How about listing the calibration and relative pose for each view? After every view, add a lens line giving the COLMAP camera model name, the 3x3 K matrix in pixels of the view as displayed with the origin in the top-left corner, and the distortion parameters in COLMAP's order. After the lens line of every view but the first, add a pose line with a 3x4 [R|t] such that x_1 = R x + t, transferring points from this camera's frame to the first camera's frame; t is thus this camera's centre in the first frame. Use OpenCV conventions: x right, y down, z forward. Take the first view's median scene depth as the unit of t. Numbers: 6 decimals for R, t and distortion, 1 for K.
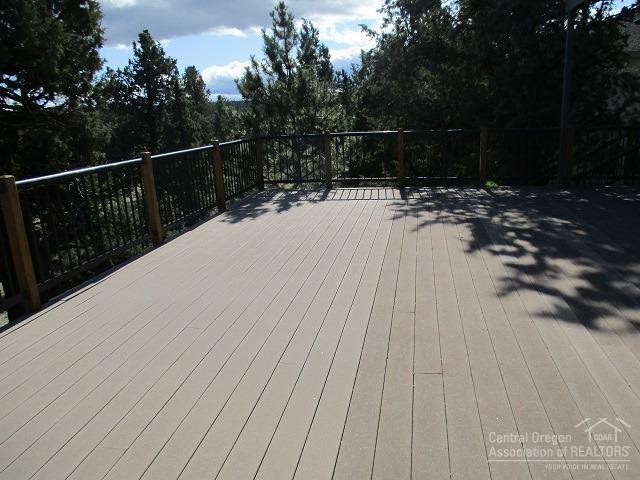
lens RADIAL K [[532.5, 0, 319.6], [0, 532.5, 238.7], [0, 0, 1]] dist [-0.039841, -0.004941]
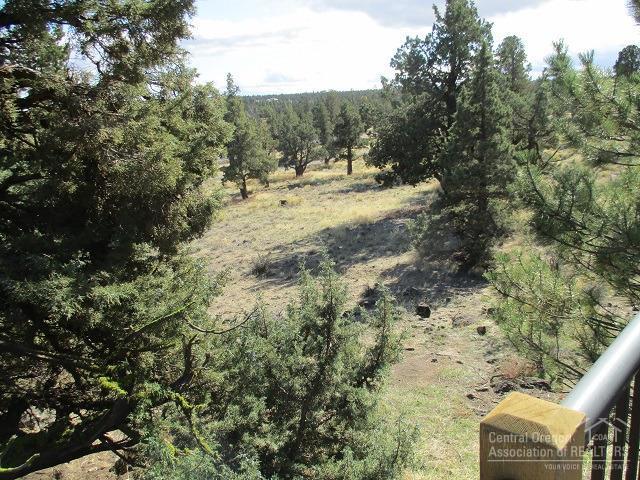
lens RADIAL K [[532.5, 0, 321.7], [0, 532.5, 239.7], [0, 0, 1]] dist [-0.039841, -0.004941]
pose [[0.847703, 0.136431, -0.512626, -0.042628], [-0.116393, 0.990649, 0.071179, -0.048412], [0.517544, -0.000672, 0.855656, 0.208862]]
